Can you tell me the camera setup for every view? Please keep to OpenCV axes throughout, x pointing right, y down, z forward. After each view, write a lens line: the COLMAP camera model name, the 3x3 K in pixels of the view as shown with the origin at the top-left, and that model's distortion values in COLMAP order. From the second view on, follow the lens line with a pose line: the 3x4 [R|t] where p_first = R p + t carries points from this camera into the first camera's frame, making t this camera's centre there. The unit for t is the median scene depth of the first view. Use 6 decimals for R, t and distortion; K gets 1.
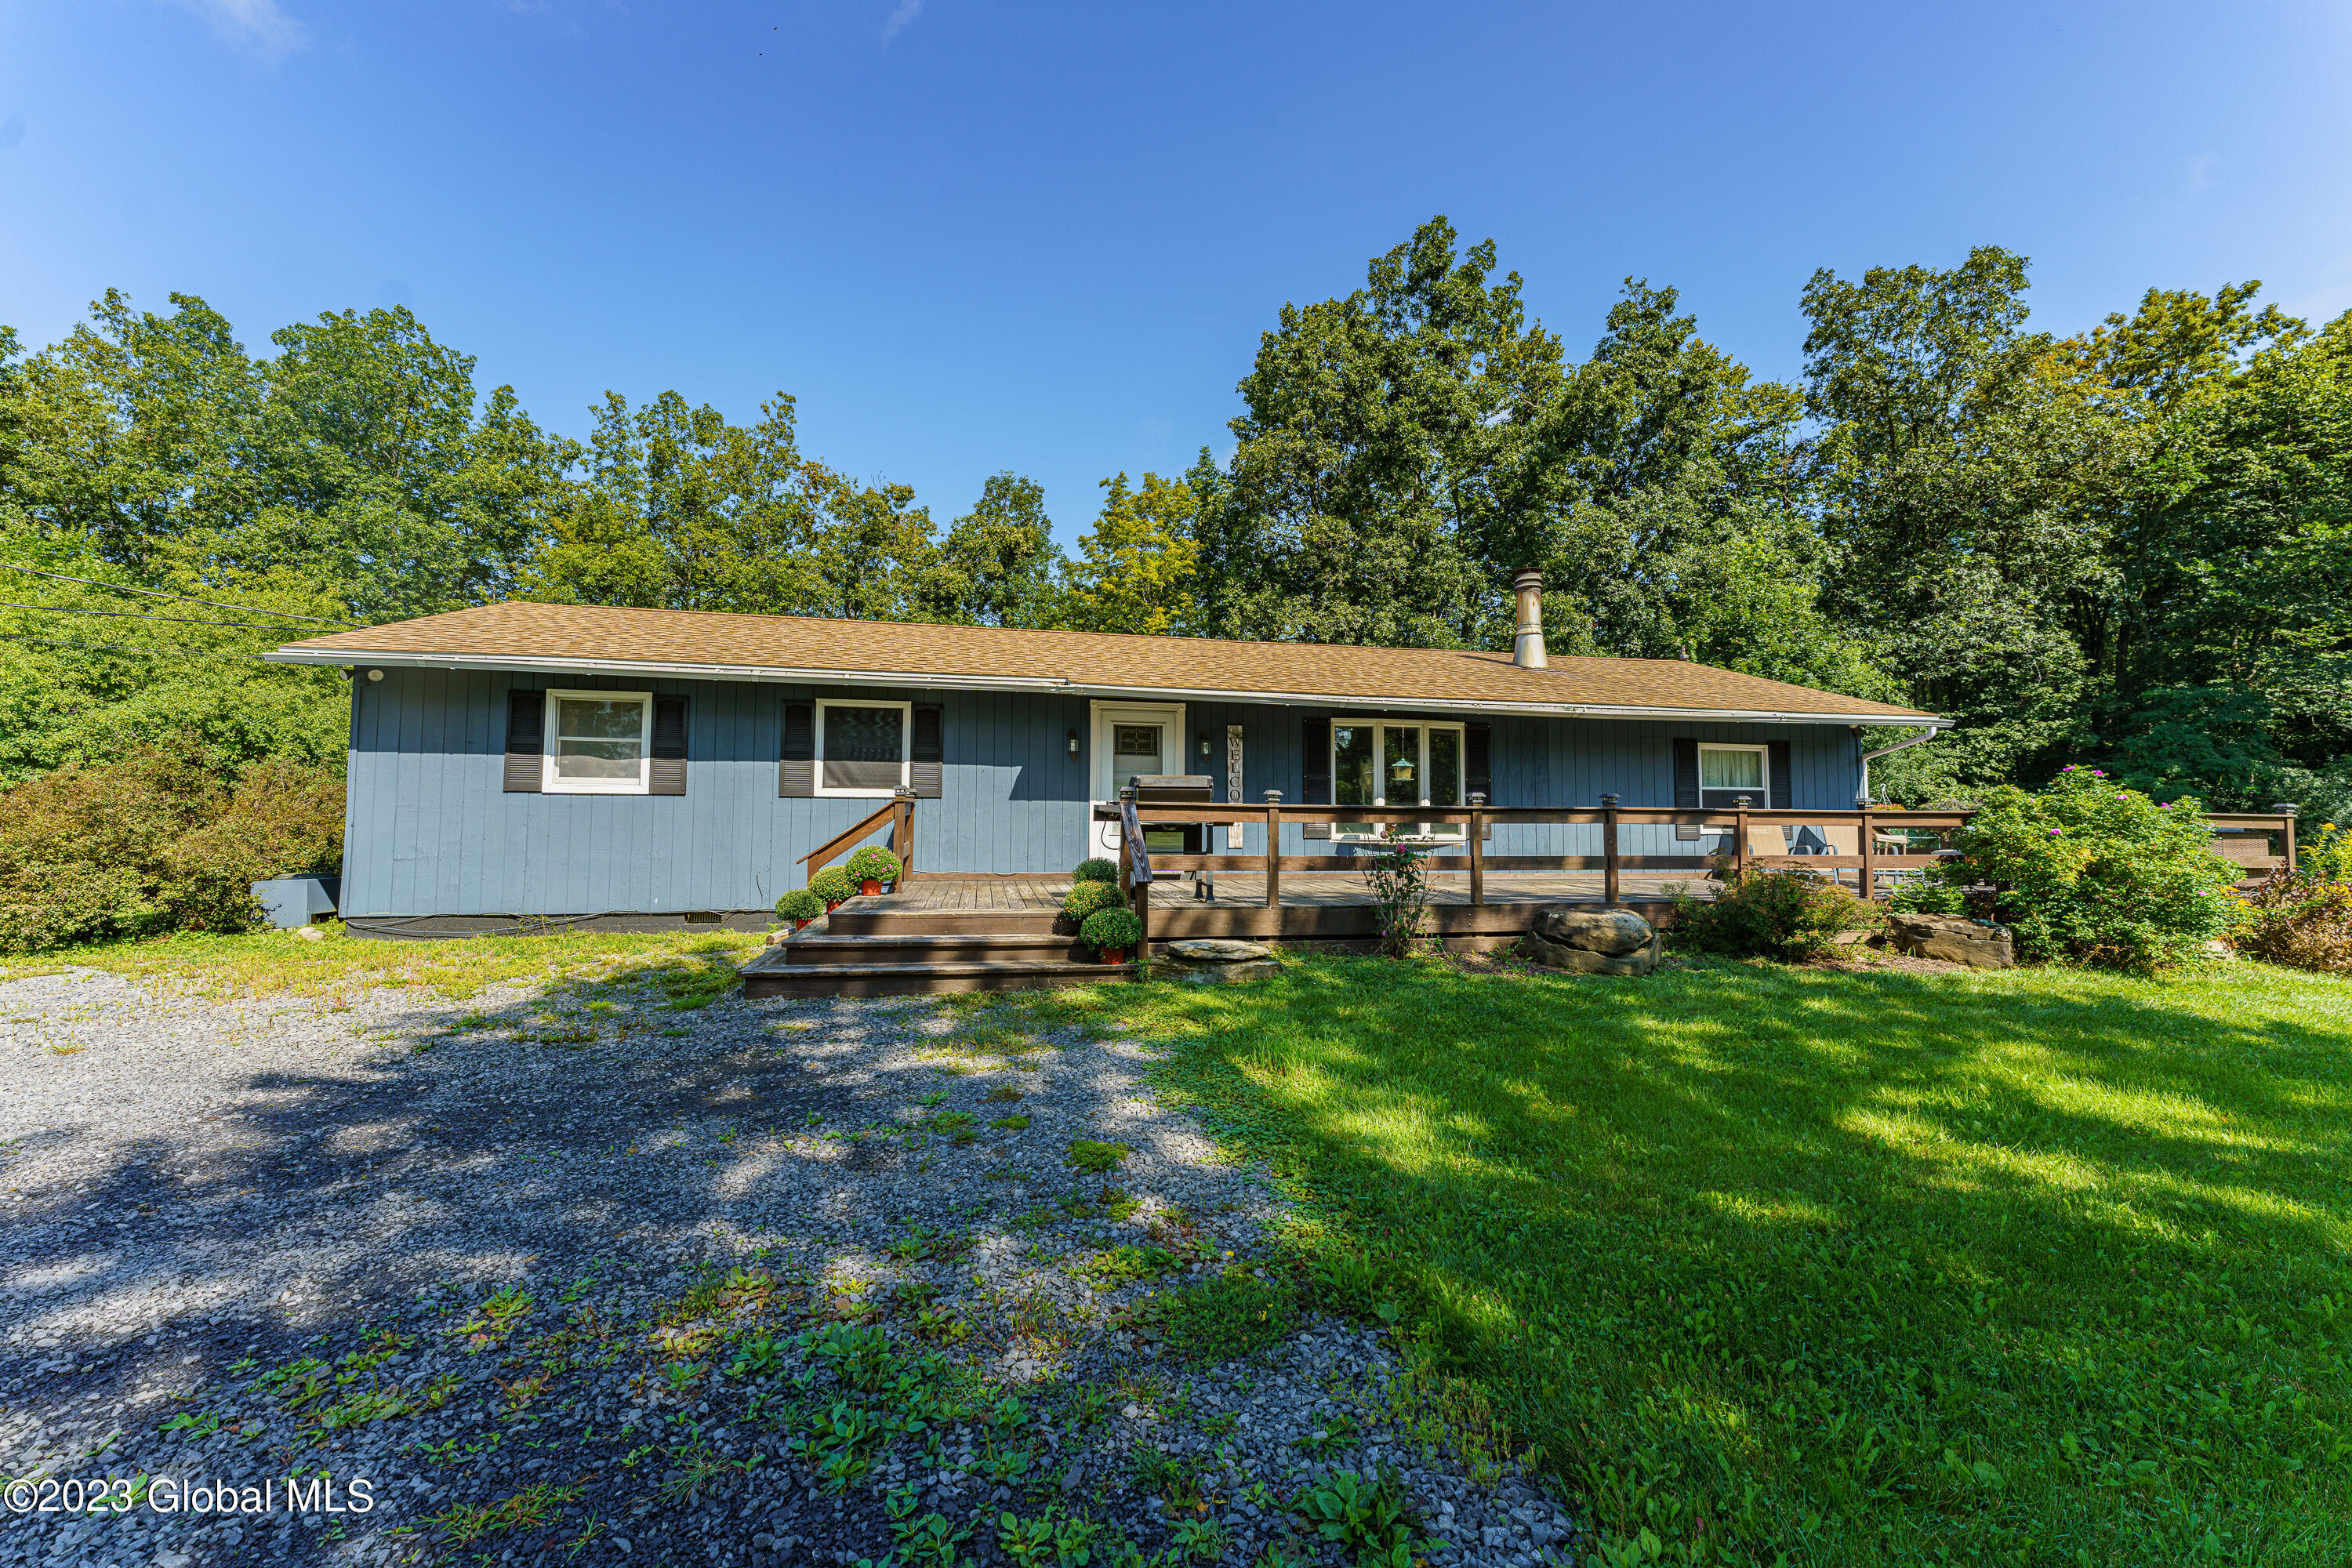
lens RADIAL K [[938.3, 0, 1176.1], [0, 938.3, 781.5], [0, 0, 1]] dist [0.001563, -0.000177]
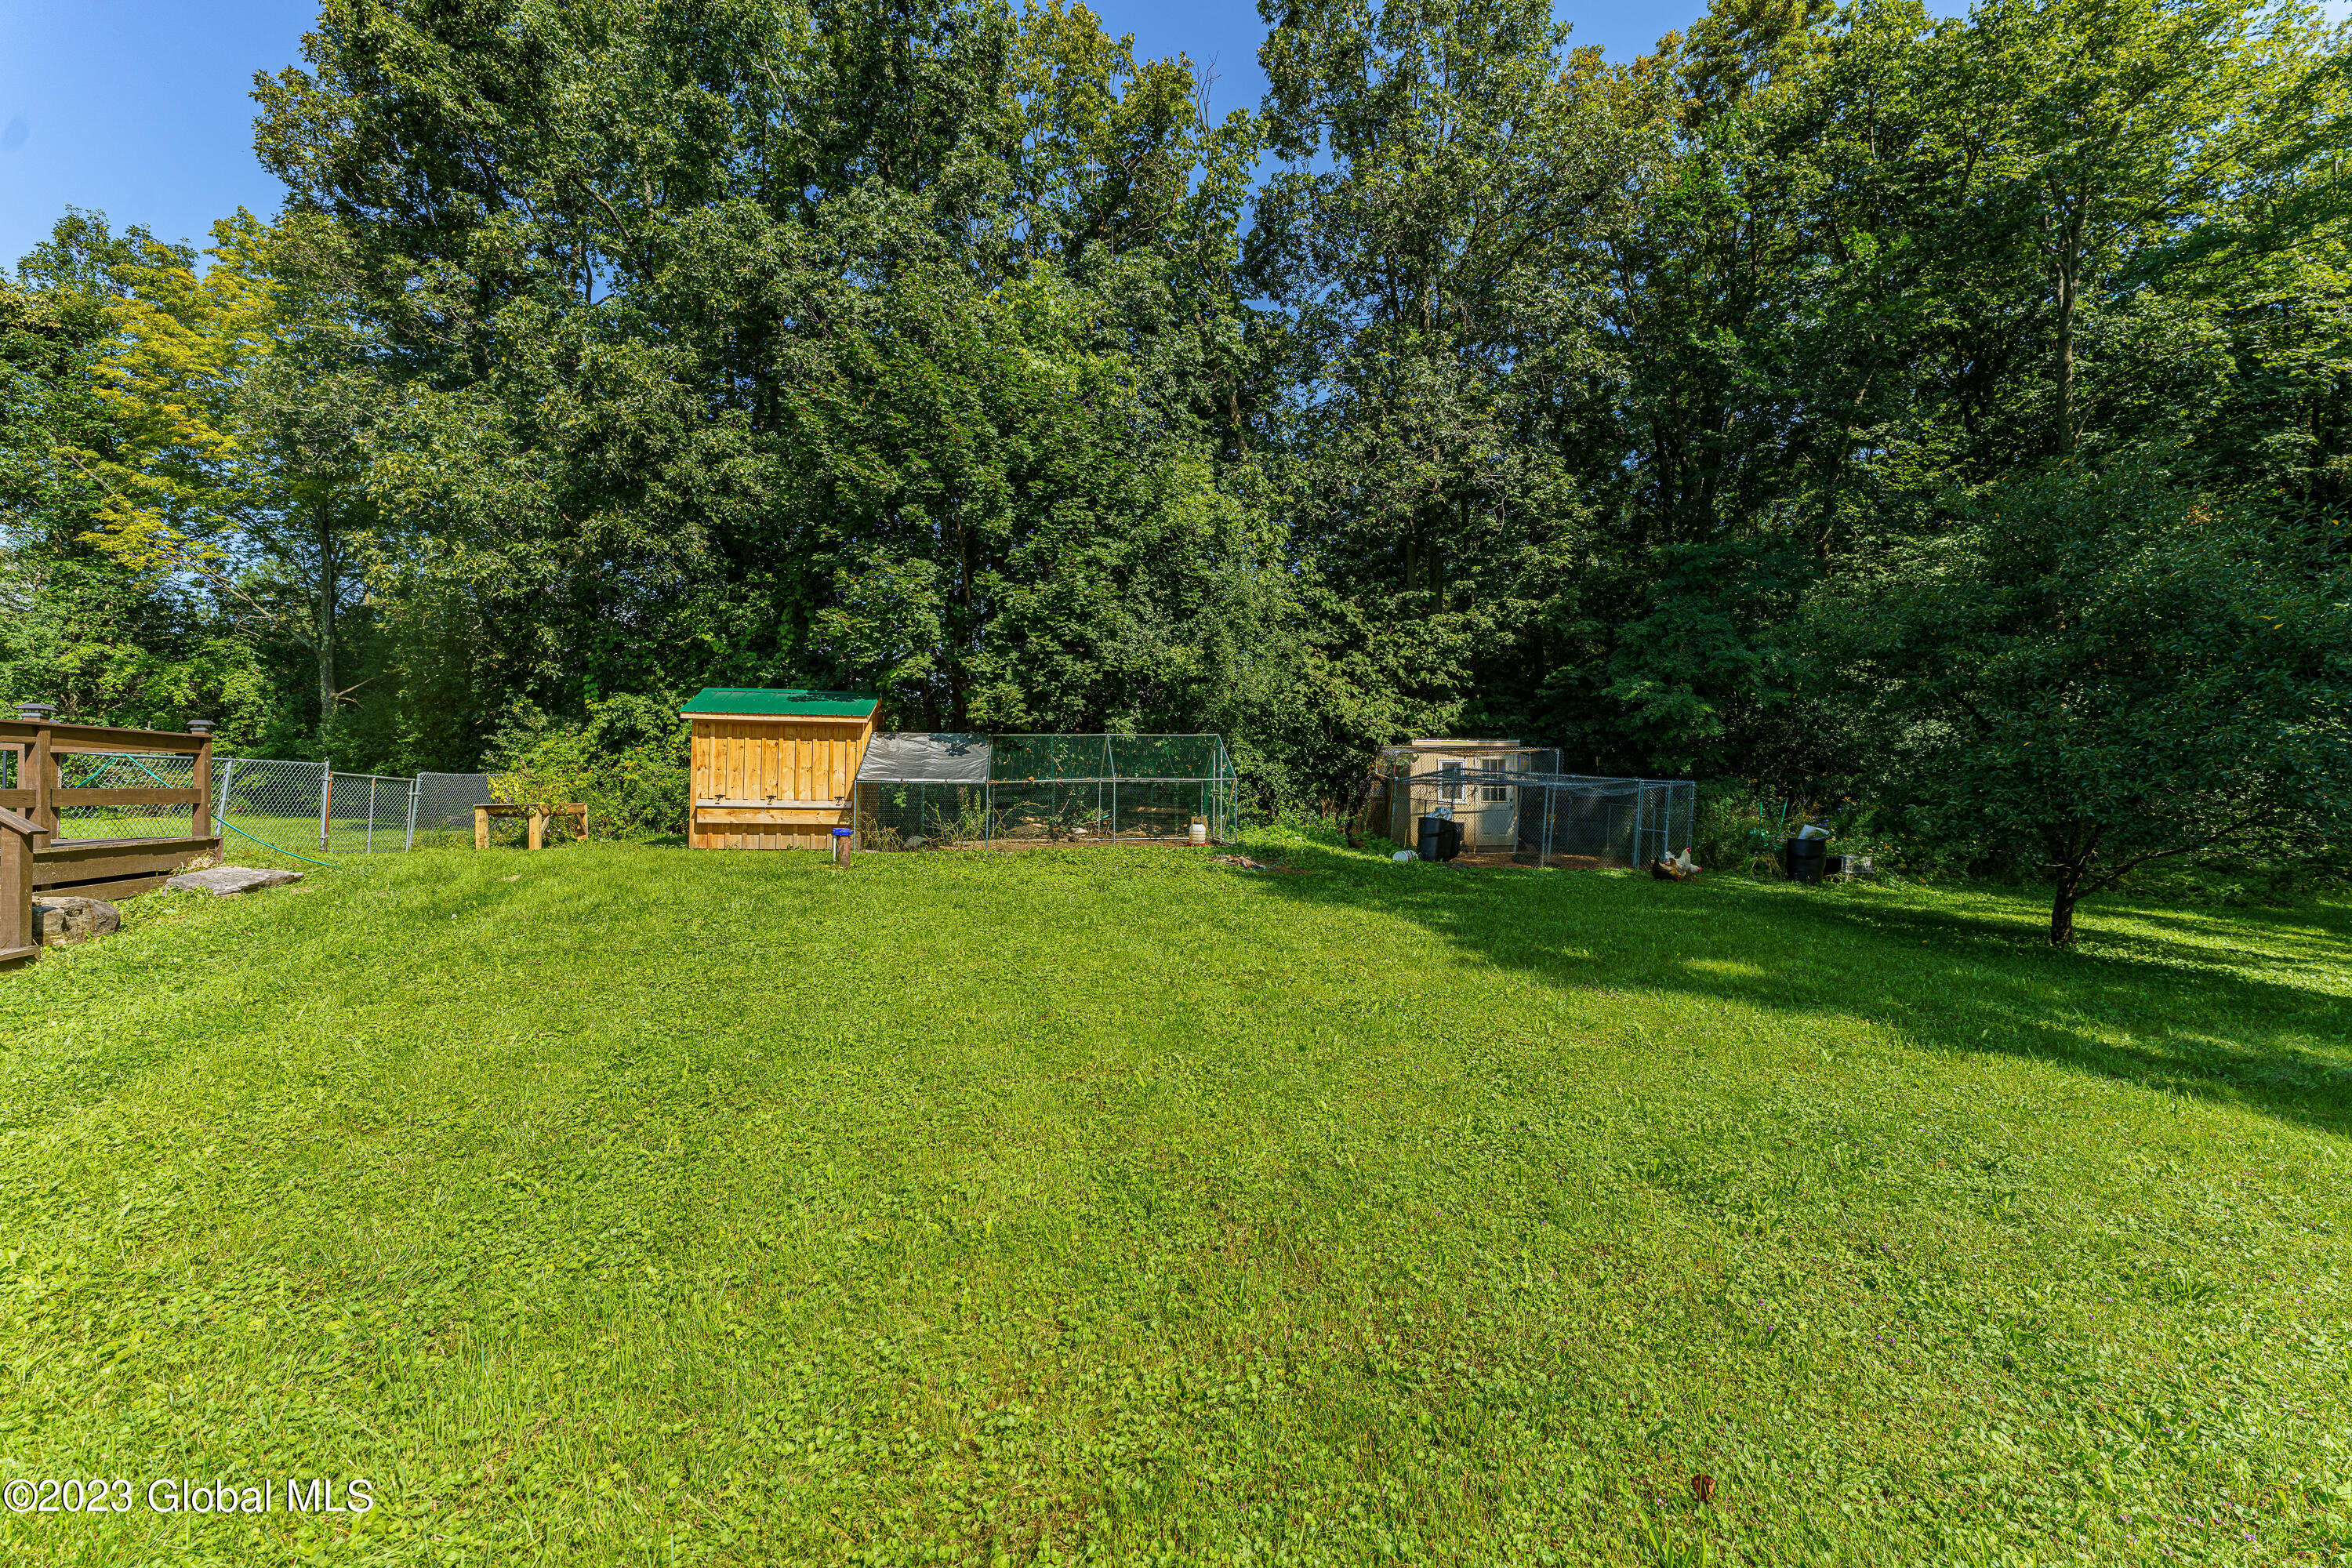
lens RADIAL K [[938.3, 0, 1165.0], [0, 938.3, 780.0], [0, 0, 1]] dist [0.001563, -0.000177]
pose [[0.993595, -0.004172, 0.112925, 0.595563], [-0.000543, 0.999130, 0.041693, 0.031366], [-0.113001, -0.041487, 0.992728, 0.379582]]
